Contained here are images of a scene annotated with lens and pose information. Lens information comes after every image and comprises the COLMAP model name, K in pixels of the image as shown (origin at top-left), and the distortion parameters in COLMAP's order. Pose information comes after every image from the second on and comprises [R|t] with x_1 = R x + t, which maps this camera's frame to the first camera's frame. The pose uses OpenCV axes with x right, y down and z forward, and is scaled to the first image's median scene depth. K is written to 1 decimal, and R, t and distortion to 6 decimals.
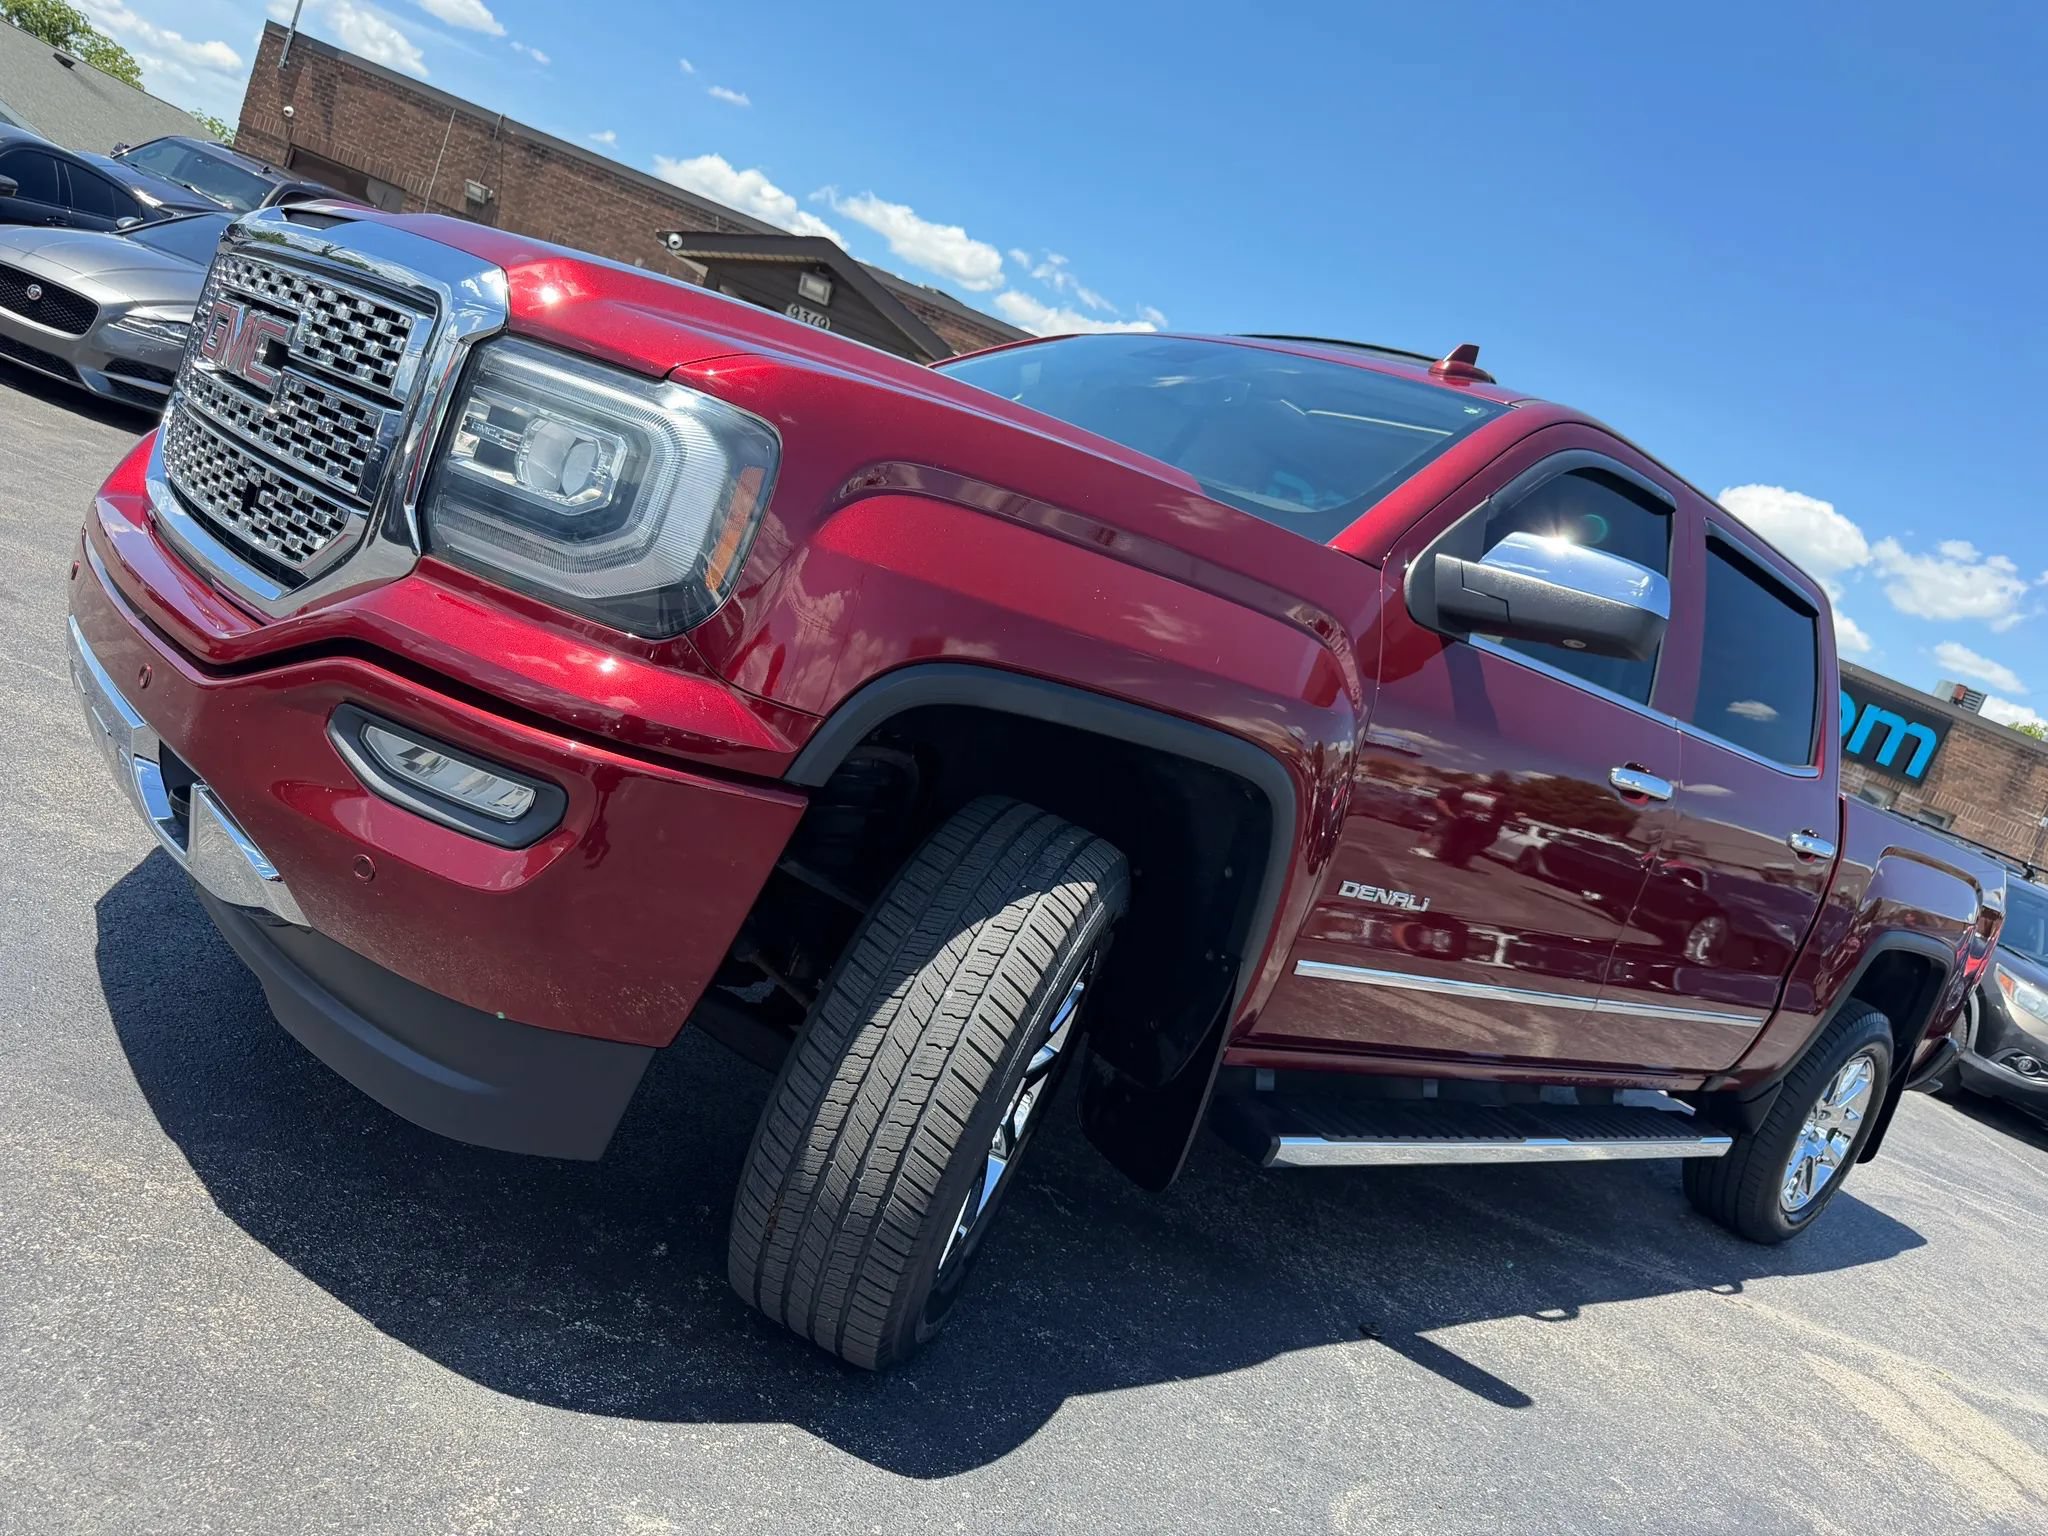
lens RADIAL K [[1480.5, 0, 1014.4], [0, 1480.5, 781.3], [0, 0, 1]] dist [0.012857, -0.001565]
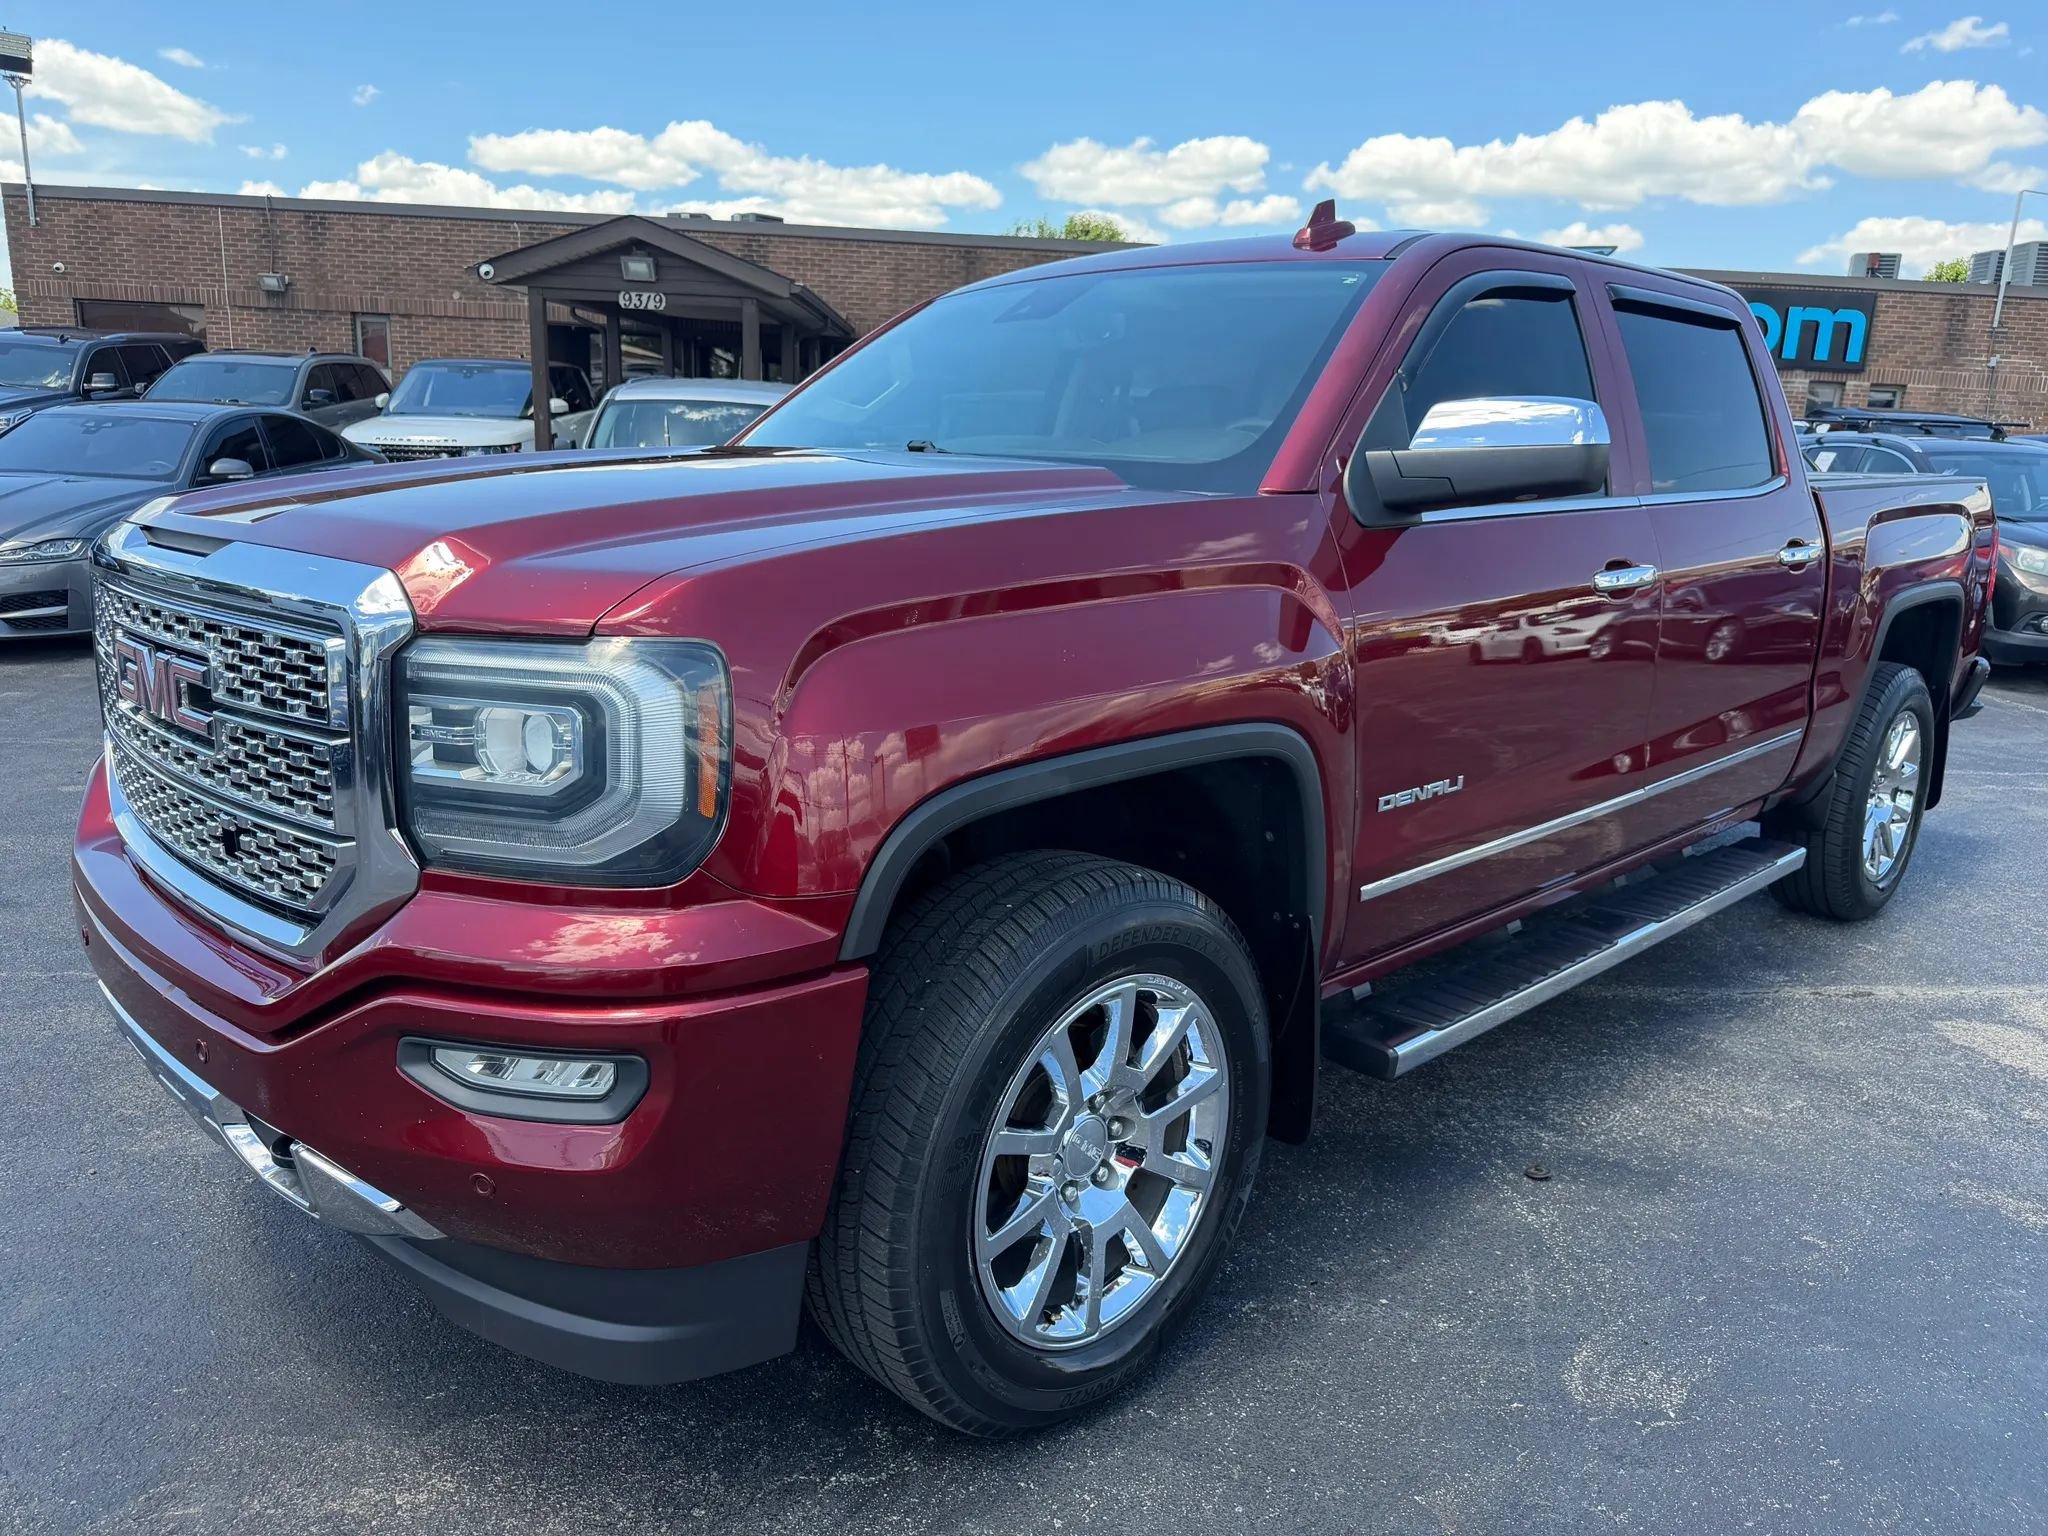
lens RADIAL K [[1480.5, 0, 1020.5], [0, 1480.5, 759.9], [0, 0, 1]] dist [0.012857, -0.001565]
pose [[0.940621, -0.339287, -0.010788, 0.012161], [0.339021, 0.937322, 0.080580, -0.120671], [-0.017228, -0.079453, 0.996690, 0.000127]]
